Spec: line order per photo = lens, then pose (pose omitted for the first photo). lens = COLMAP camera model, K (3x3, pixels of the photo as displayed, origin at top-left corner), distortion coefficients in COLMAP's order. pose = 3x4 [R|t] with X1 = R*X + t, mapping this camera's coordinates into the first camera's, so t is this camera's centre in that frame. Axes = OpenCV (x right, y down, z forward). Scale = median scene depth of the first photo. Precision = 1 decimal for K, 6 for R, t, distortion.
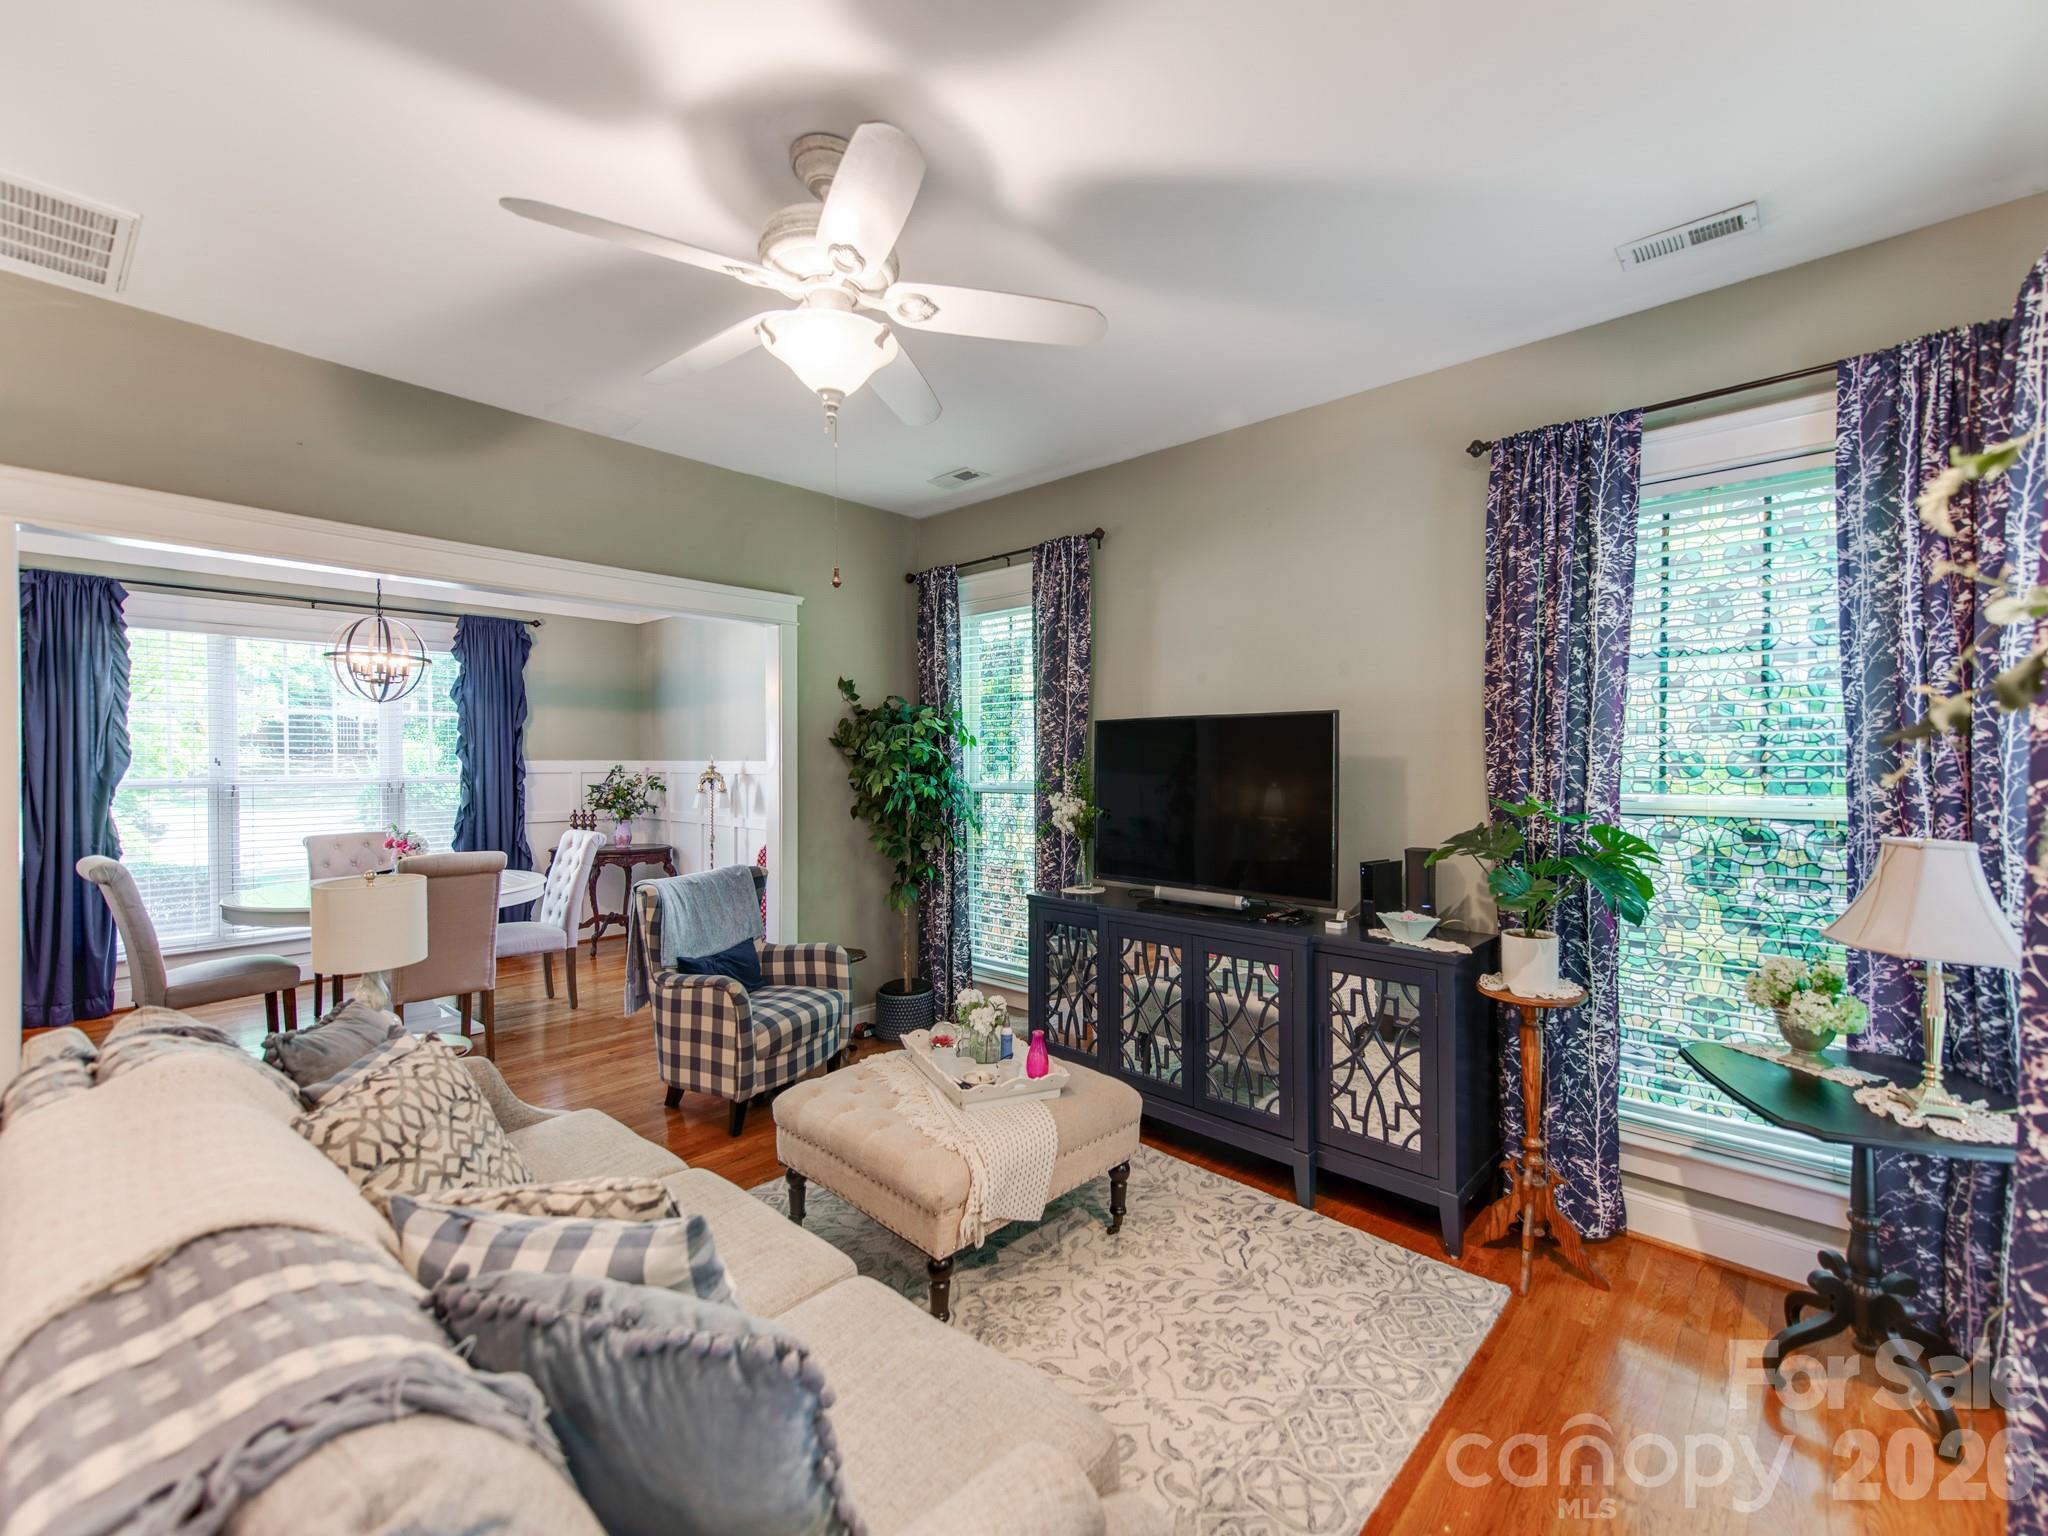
lens RADIAL K [[872.3, 0, 1080.3], [0, 872.3, 767.9], [0, 0, 1]] dist [0.025245, -0.002043]
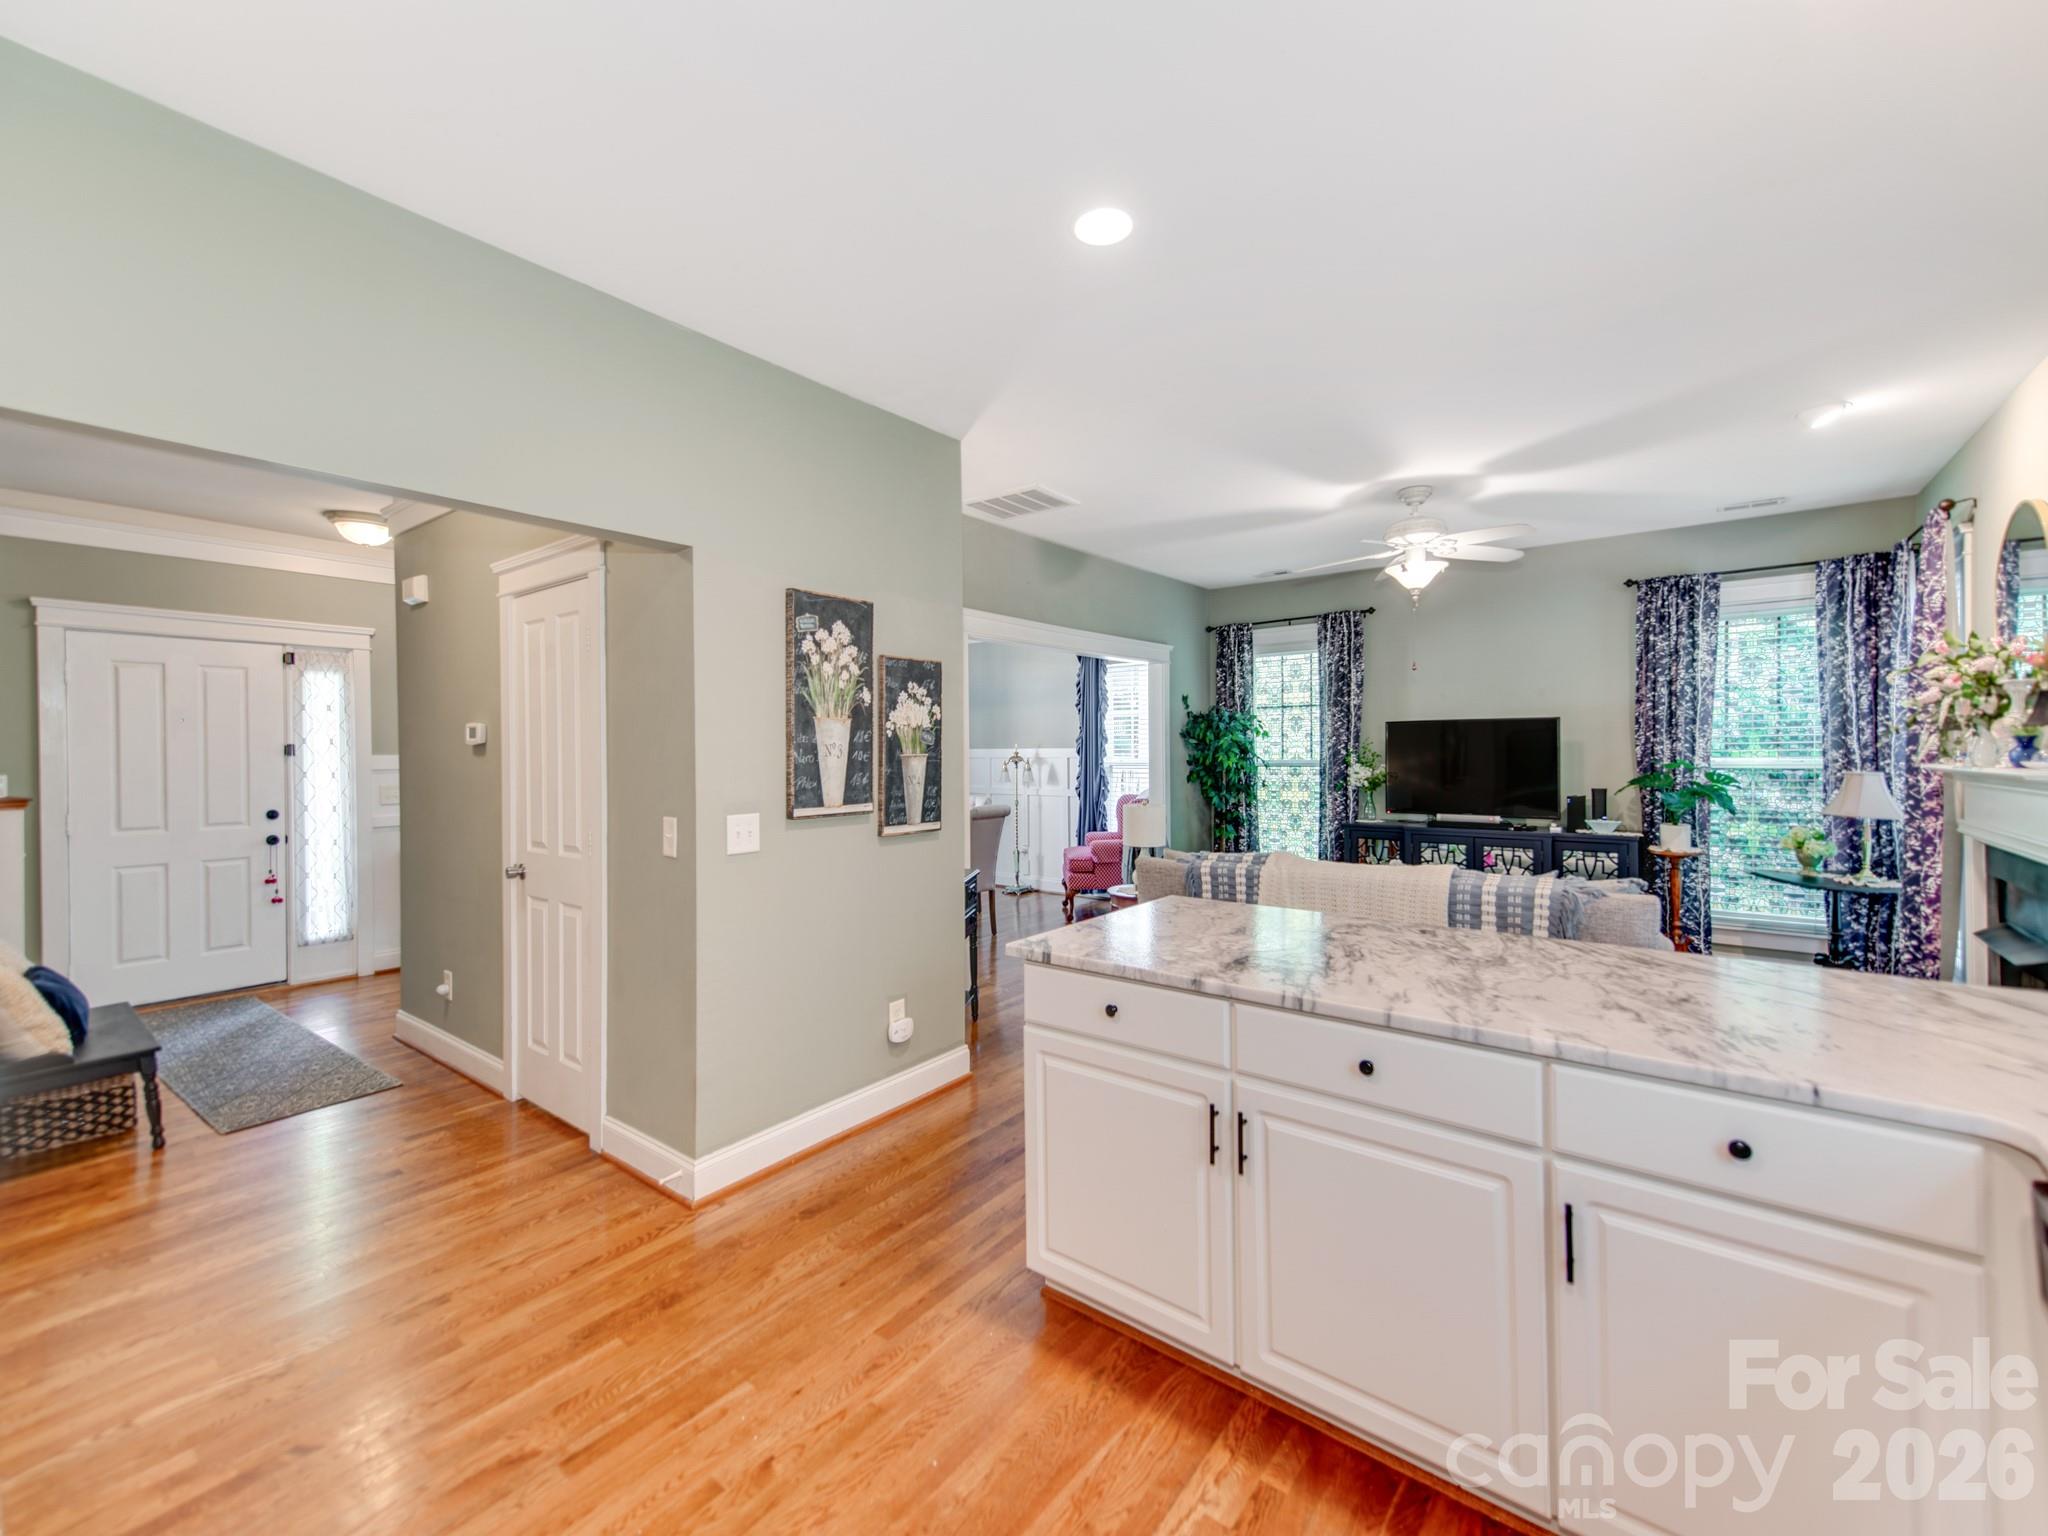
lens RADIAL K [[872.3, 0, 1038.3], [0, 872.3, 755.4], [0, 0, 1]] dist [0.025245, -0.002043]
pose [[0.998104, -0.012414, 0.060284, -1.077936], [0.012334, 0.999922, 0.001696, 0.001409], [-0.060301, -0.000950, 0.998180, -0.964793]]
